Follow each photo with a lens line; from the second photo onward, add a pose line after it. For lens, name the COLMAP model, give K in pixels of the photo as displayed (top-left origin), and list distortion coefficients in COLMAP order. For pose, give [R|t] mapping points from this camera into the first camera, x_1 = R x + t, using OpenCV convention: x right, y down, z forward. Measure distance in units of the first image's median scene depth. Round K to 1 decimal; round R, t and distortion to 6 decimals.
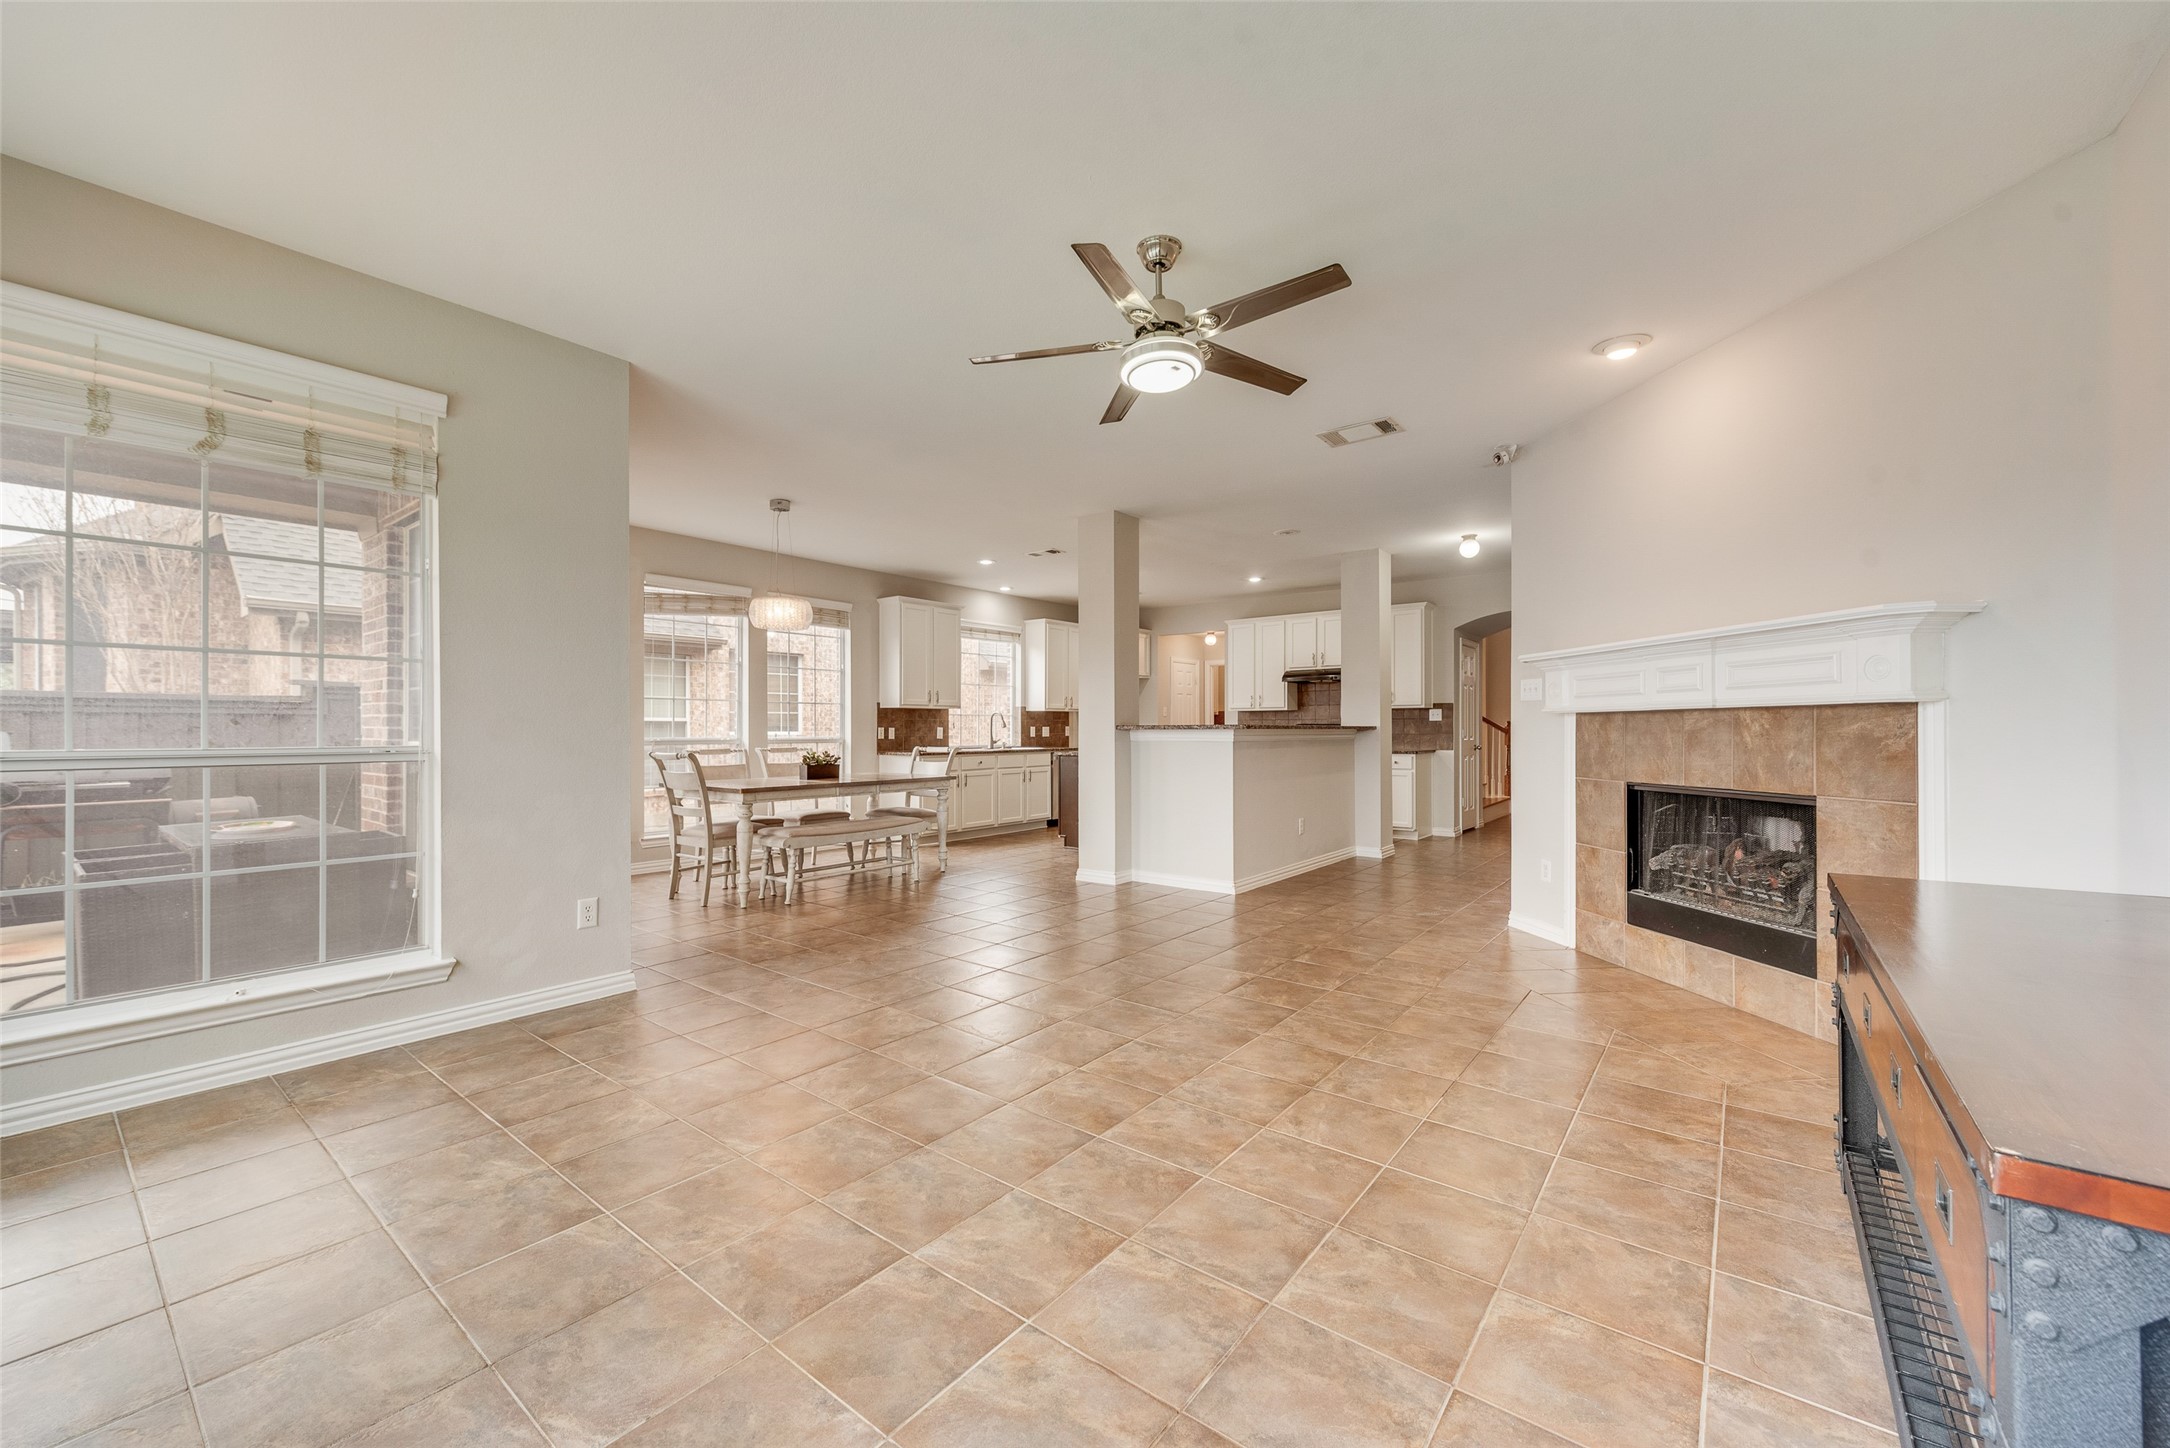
lens RADIAL K [[847.1, 0, 1072.7], [0, 847.1, 725.9], [0, 0, 1]] dist [0.008320, -0.000348]
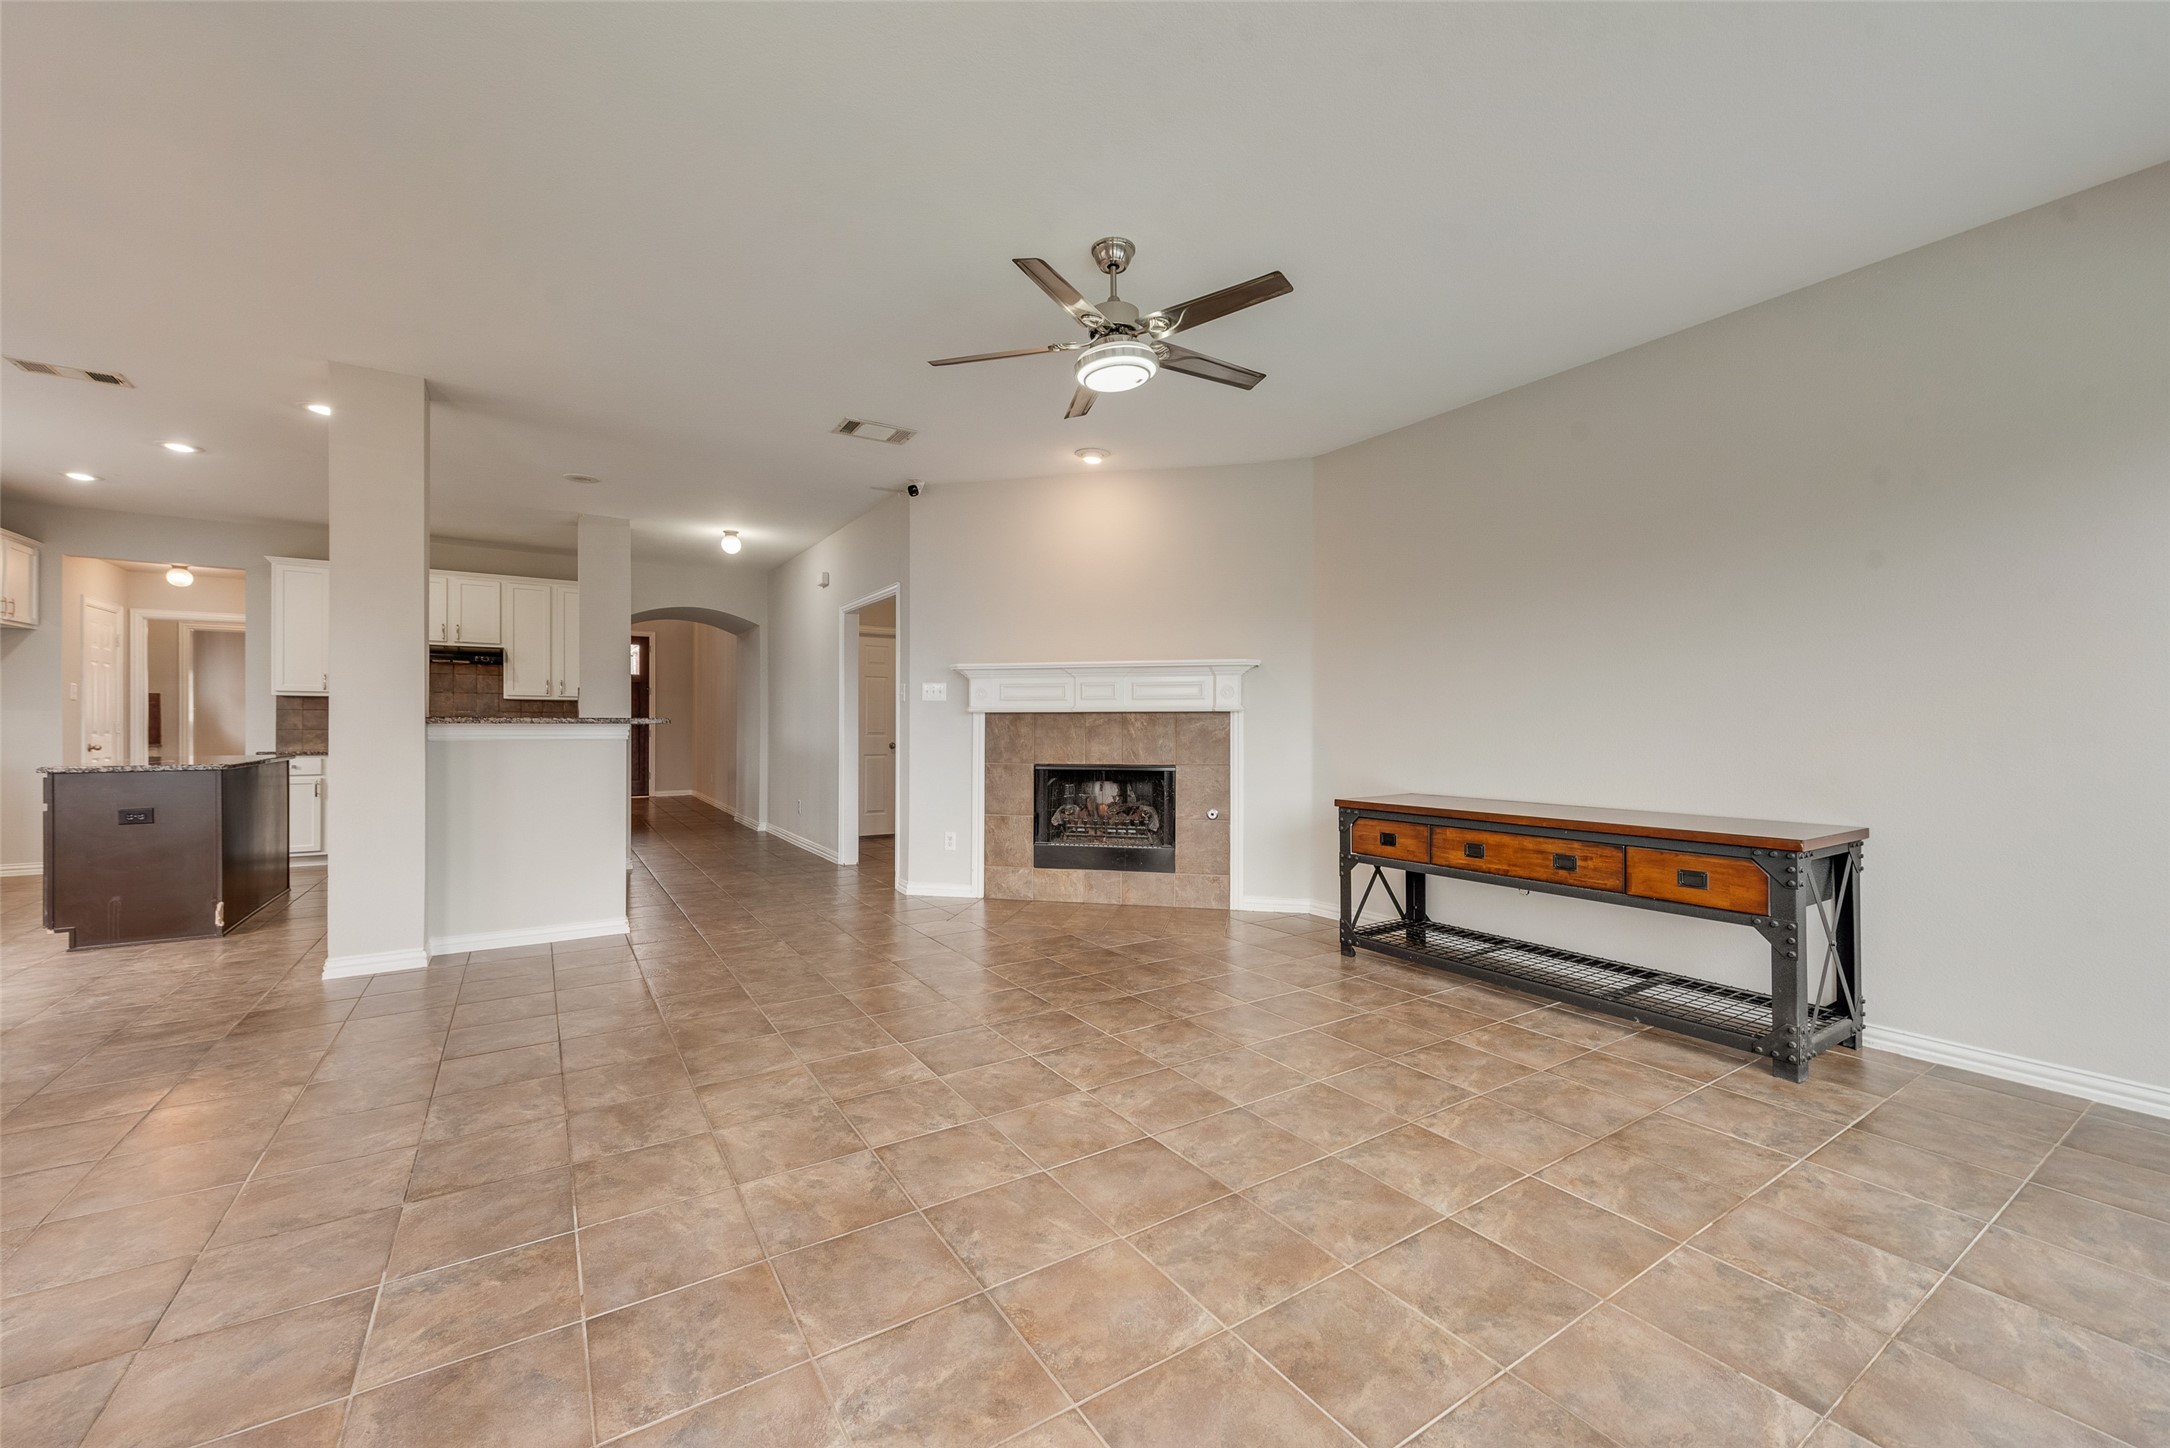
lens RADIAL K [[847.1, 0, 1077.8], [0, 847.1, 727.9], [0, 0, 1]] dist [0.008320, -0.000348]
pose [[0.321603, -0.001502, 0.946873, -0.705833], [-0.007543, 0.999963, 0.004149, 0.002132], [-0.946845, -0.008476, 0.321580, 0.573889]]
